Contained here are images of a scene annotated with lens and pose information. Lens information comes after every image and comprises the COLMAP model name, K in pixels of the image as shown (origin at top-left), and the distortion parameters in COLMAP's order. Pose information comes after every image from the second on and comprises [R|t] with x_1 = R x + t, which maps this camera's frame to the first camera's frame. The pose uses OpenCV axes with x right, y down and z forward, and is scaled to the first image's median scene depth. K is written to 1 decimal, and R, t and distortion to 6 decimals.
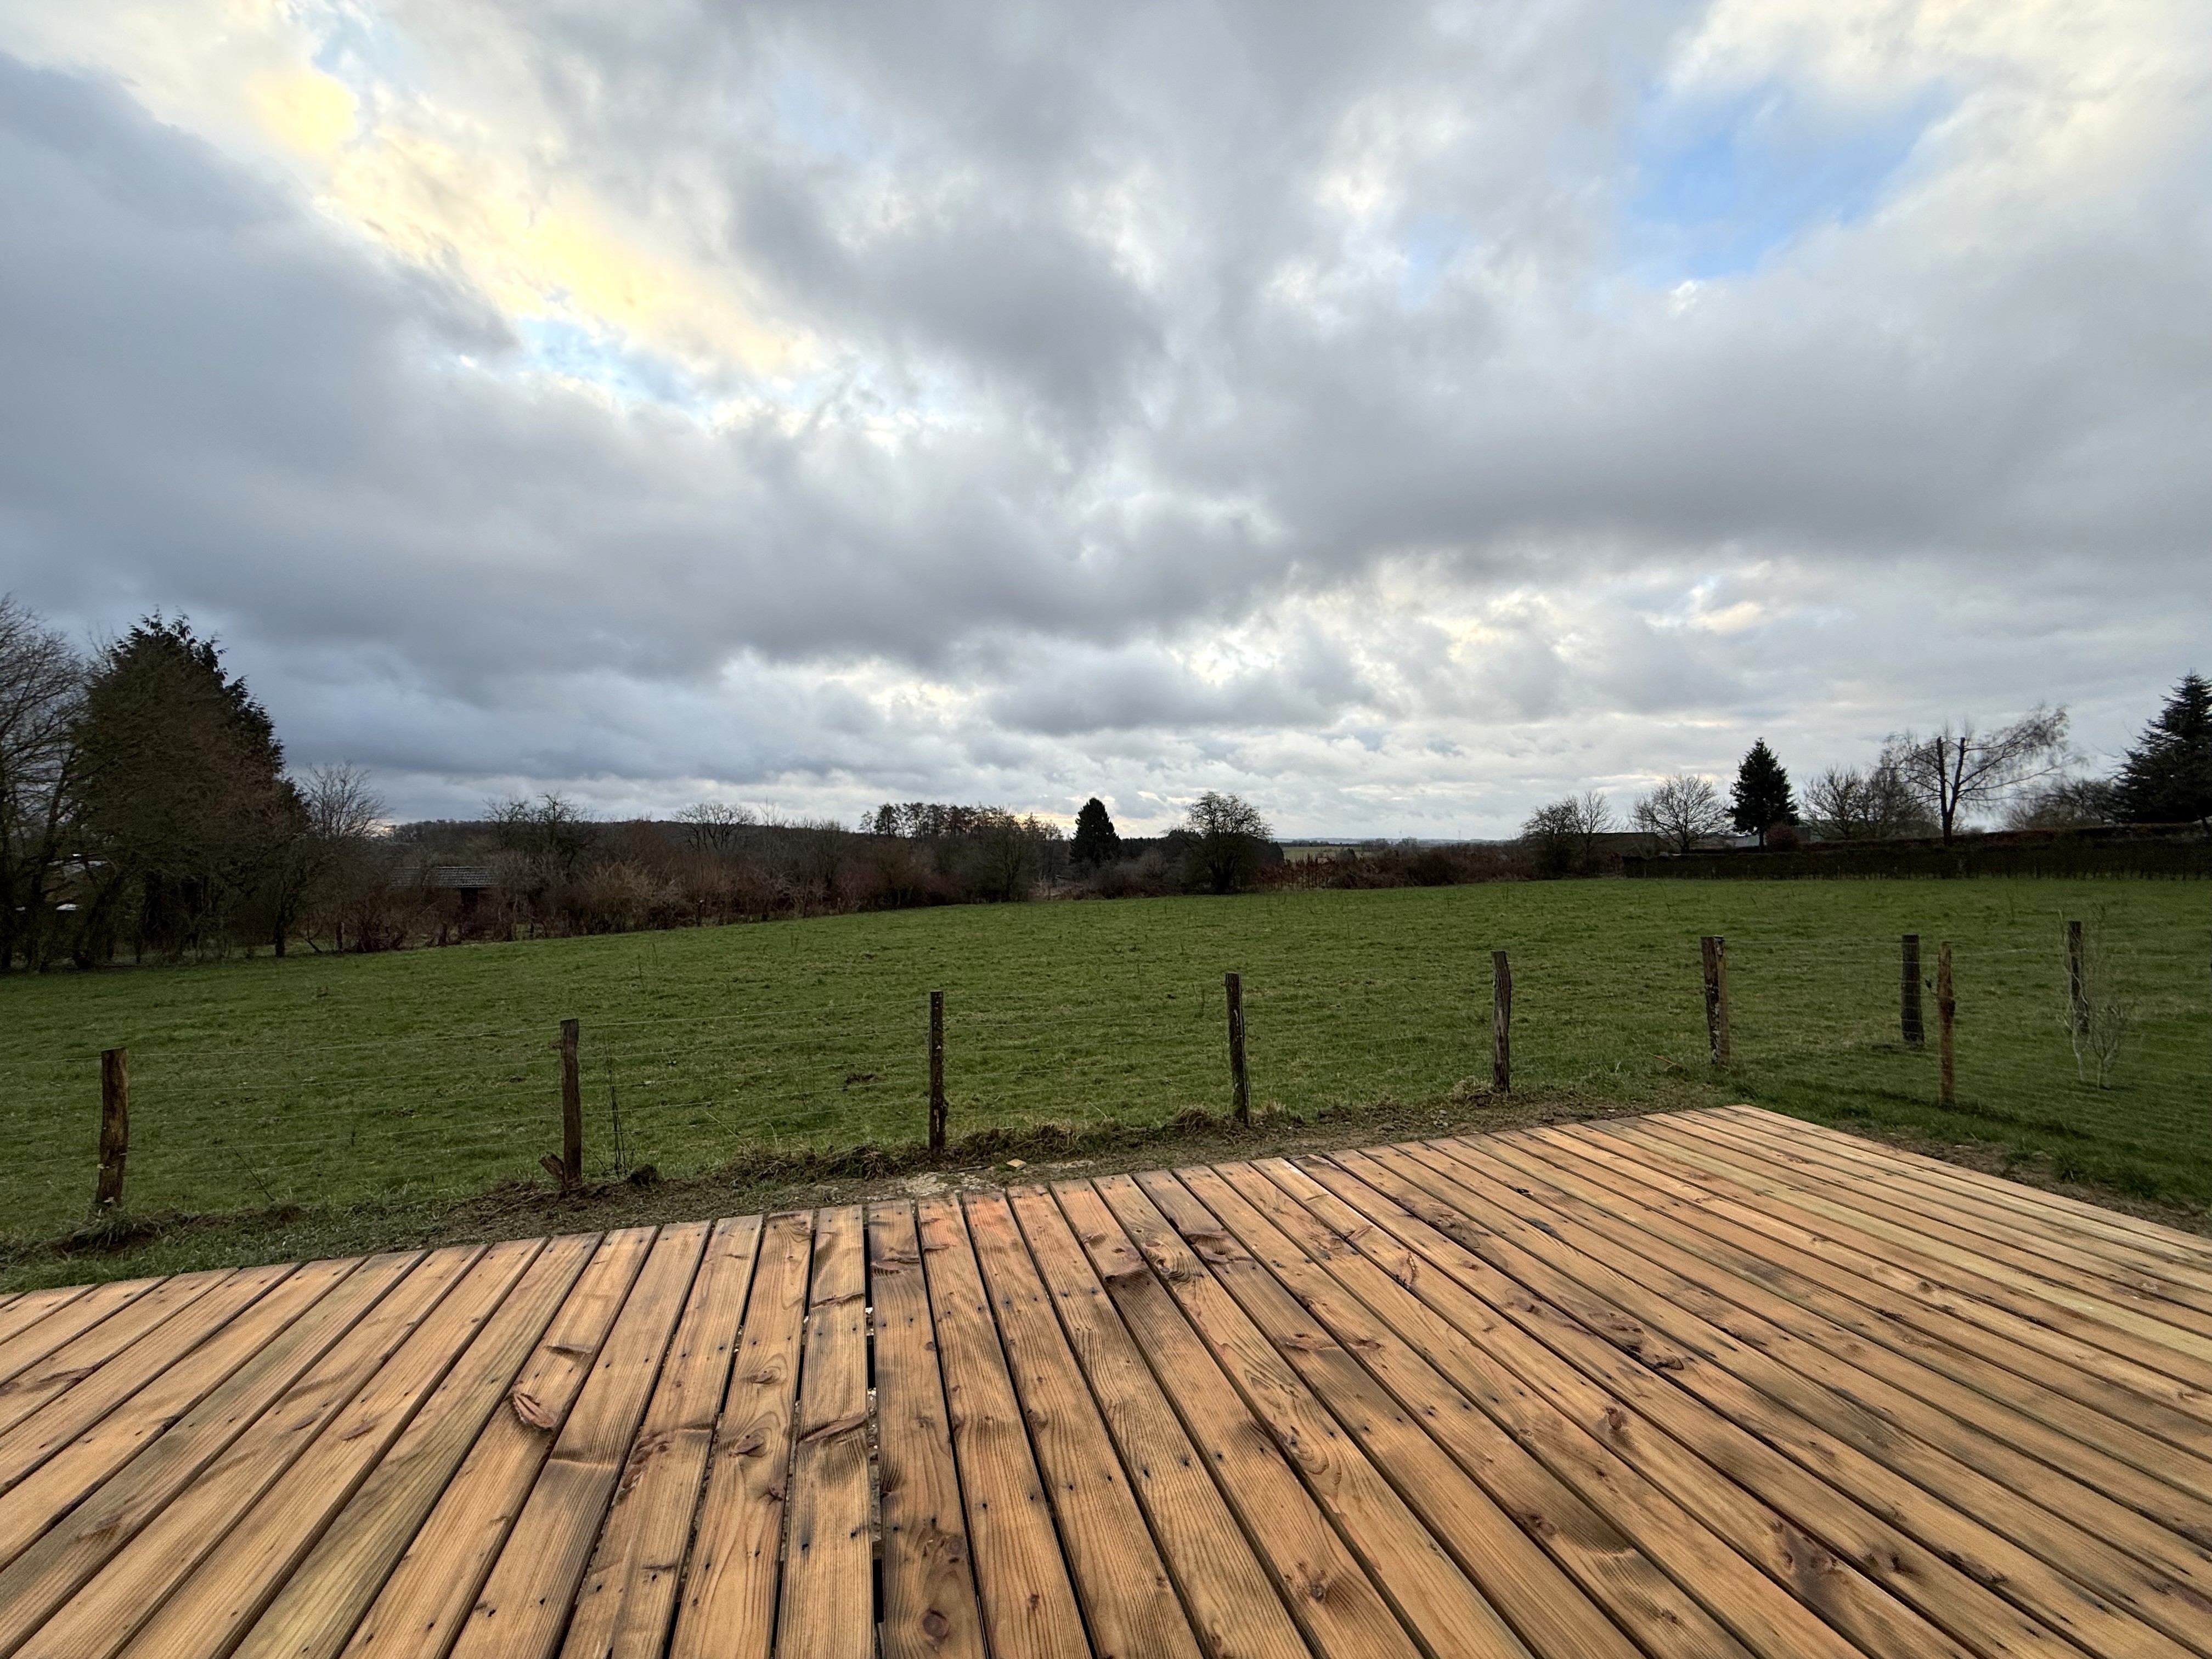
lens RADIAL K [[877.7, 0, 1112.4], [0, 877.7, 831.3], [0, 0, 1]] dist [-0.001431, 0.000503]
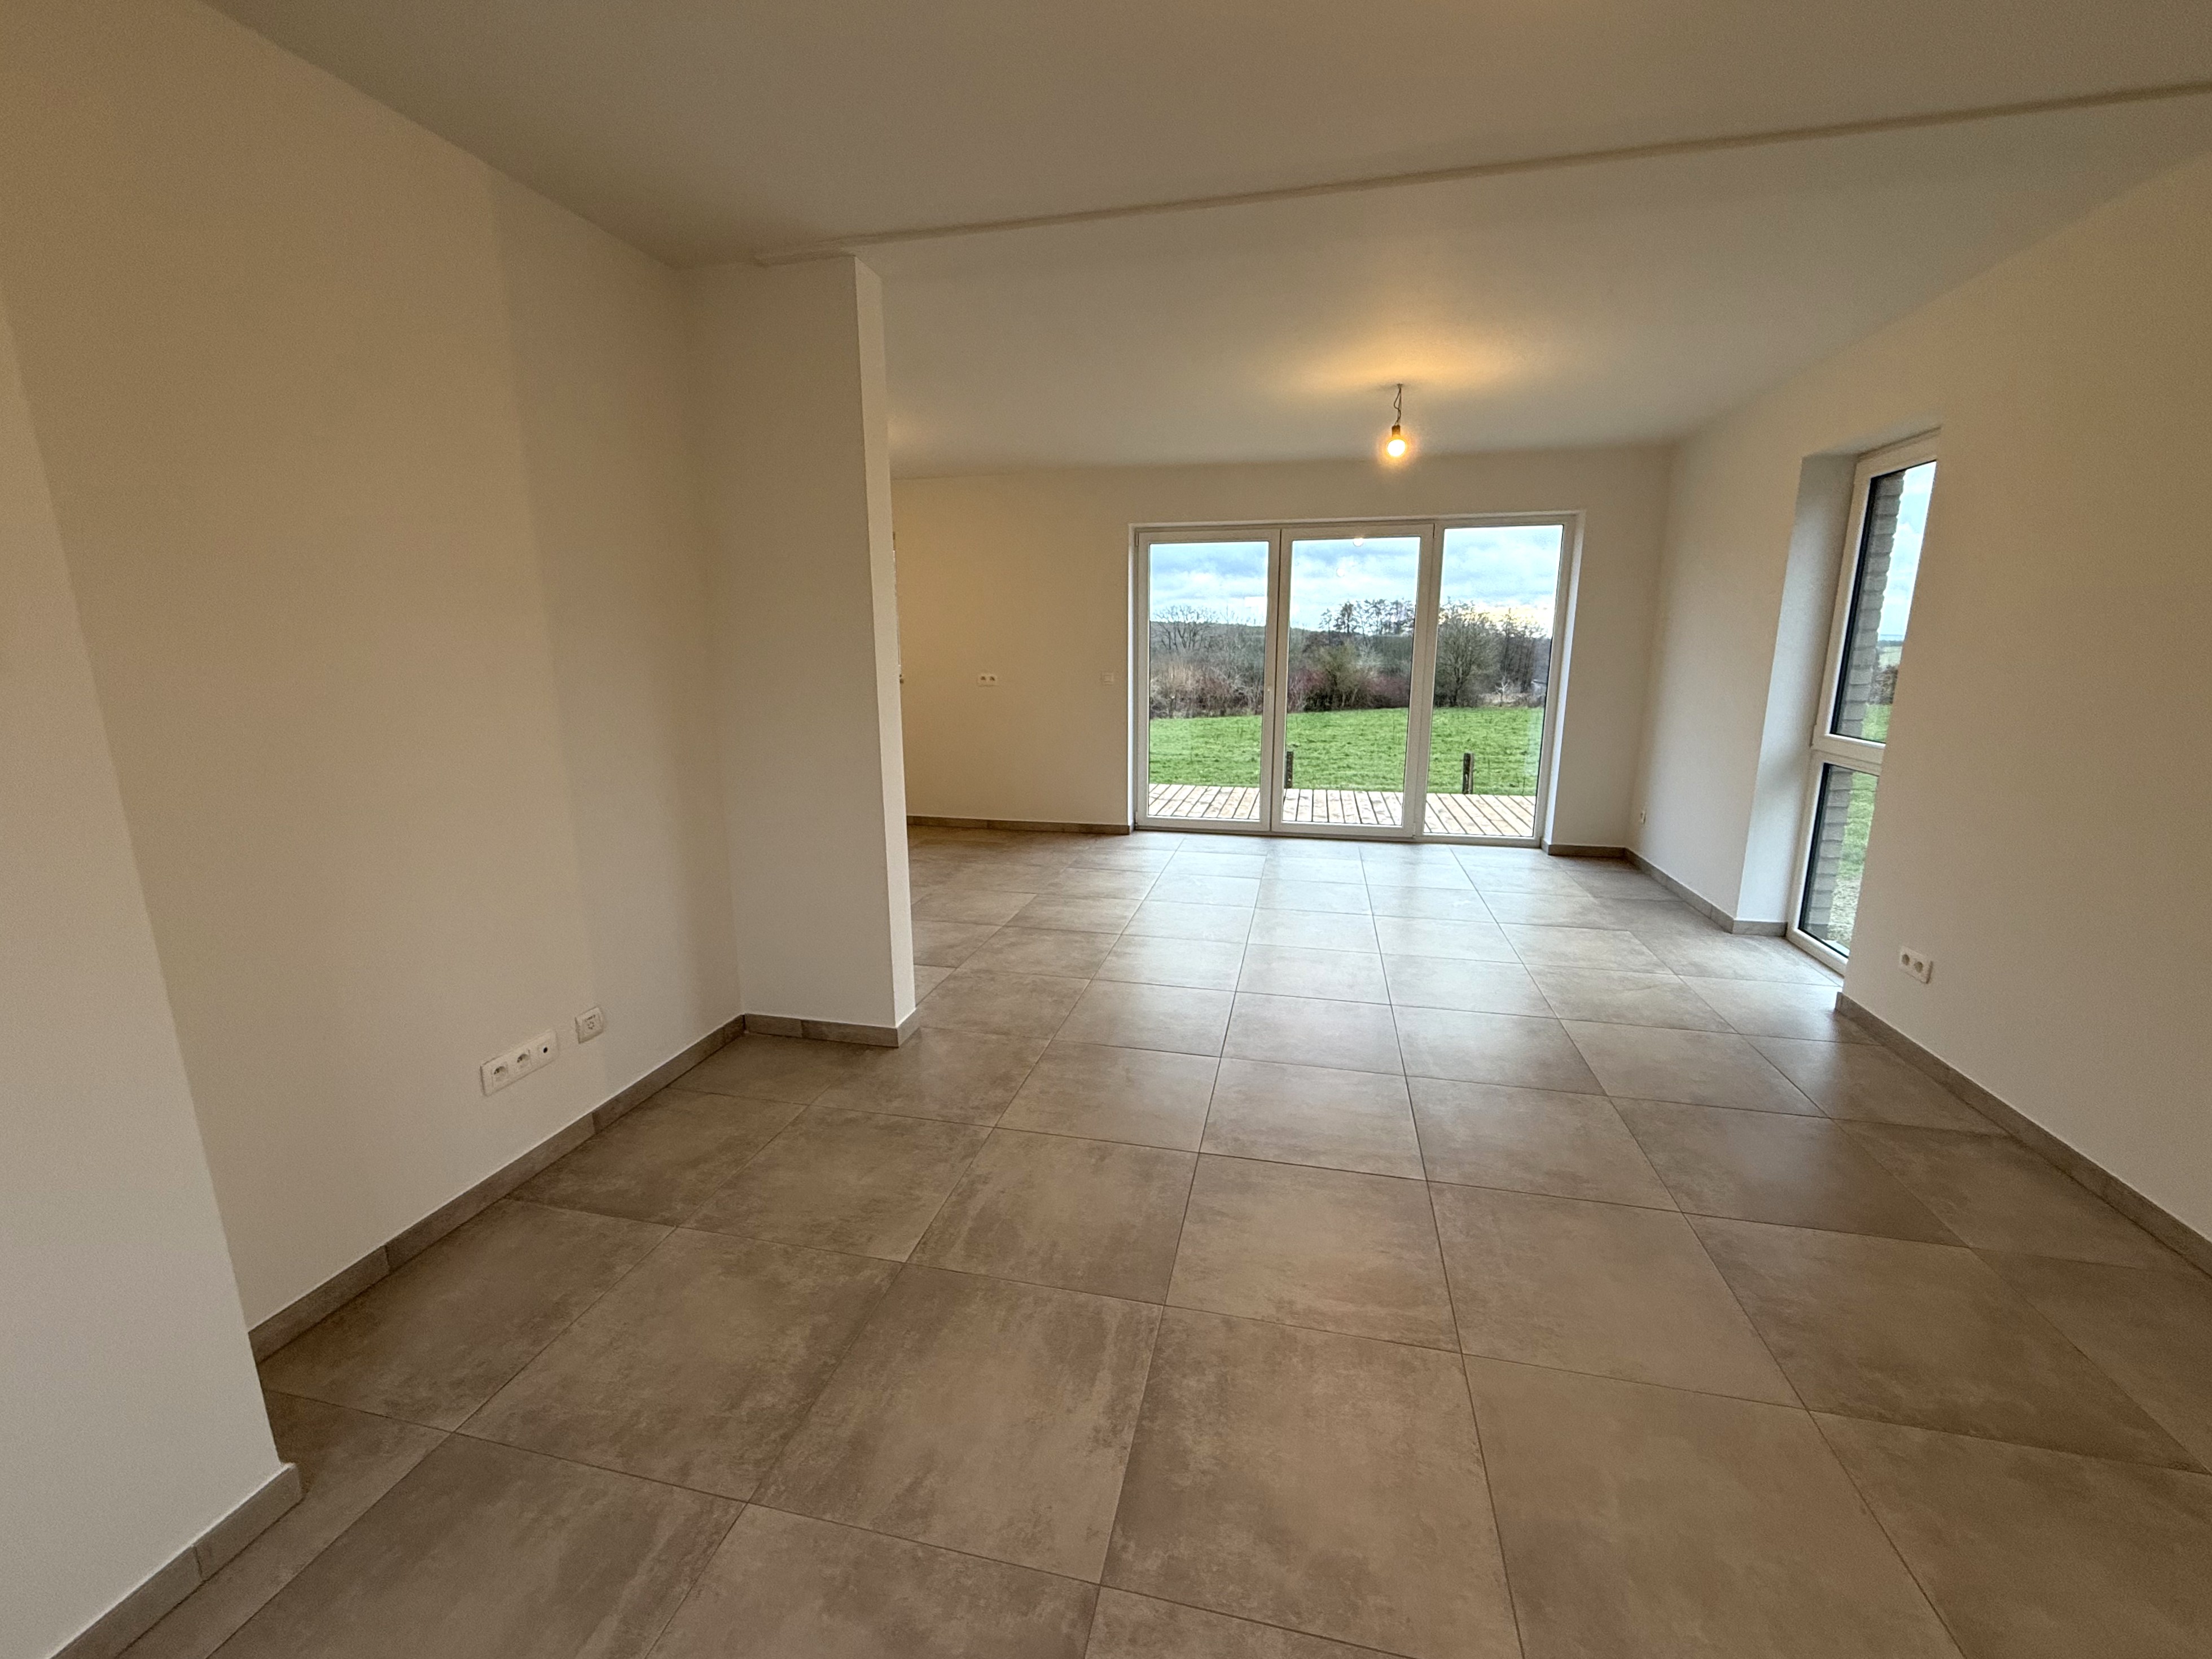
lens RADIAL K [[877.7, 0, 1098.0], [0, 877.7, 851.7], [0, 0, 1]] dist [-0.001431, 0.000503]
pose [[0.867916, 0.116958, -0.482746, 0.082247], [0.005220, 0.969681, 0.244317, -0.016258], [0.496684, -0.214566, 0.840991, -0.191360]]
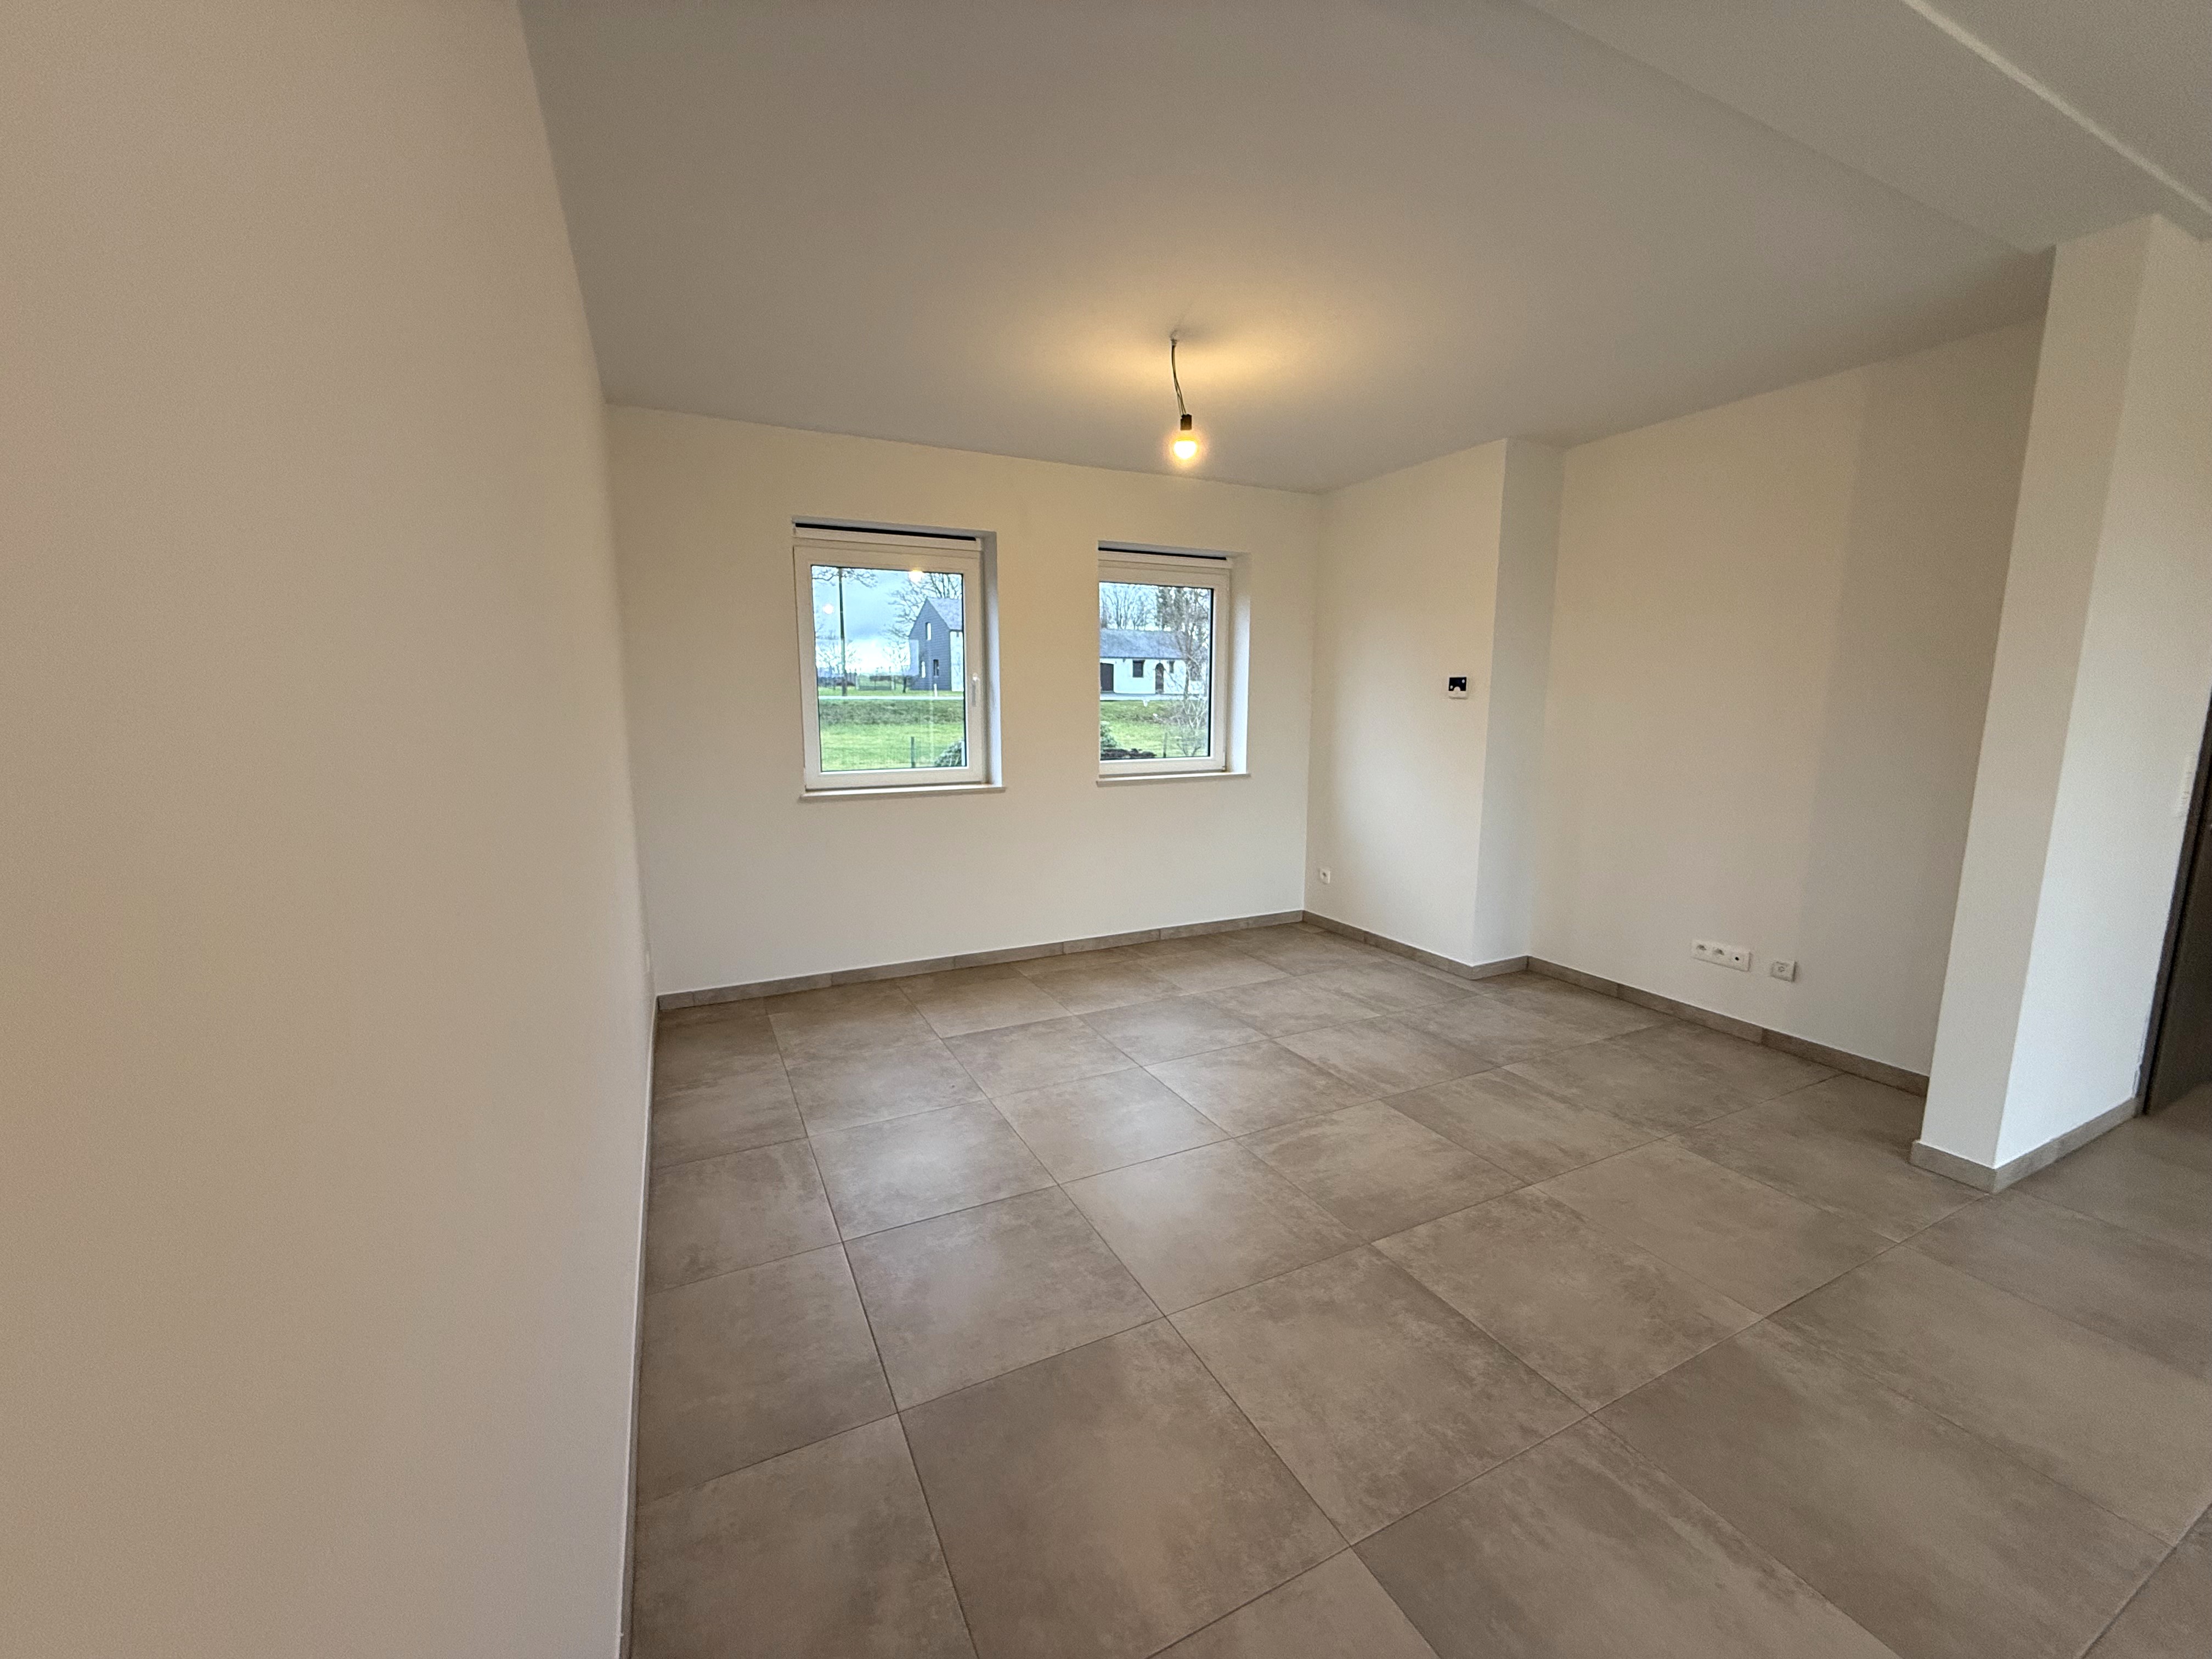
lens RADIAL K [[877.7, 0, 1093.1], [0, 877.7, 826.3], [0, 0, 1]] dist [-0.001431, 0.000503]
pose [[-0.985963, 0.030534, -0.164149, 0.107203], [0.007788, 0.990476, 0.137469, -0.014371], [0.166783, 0.134261, -0.976810, -0.056282]]
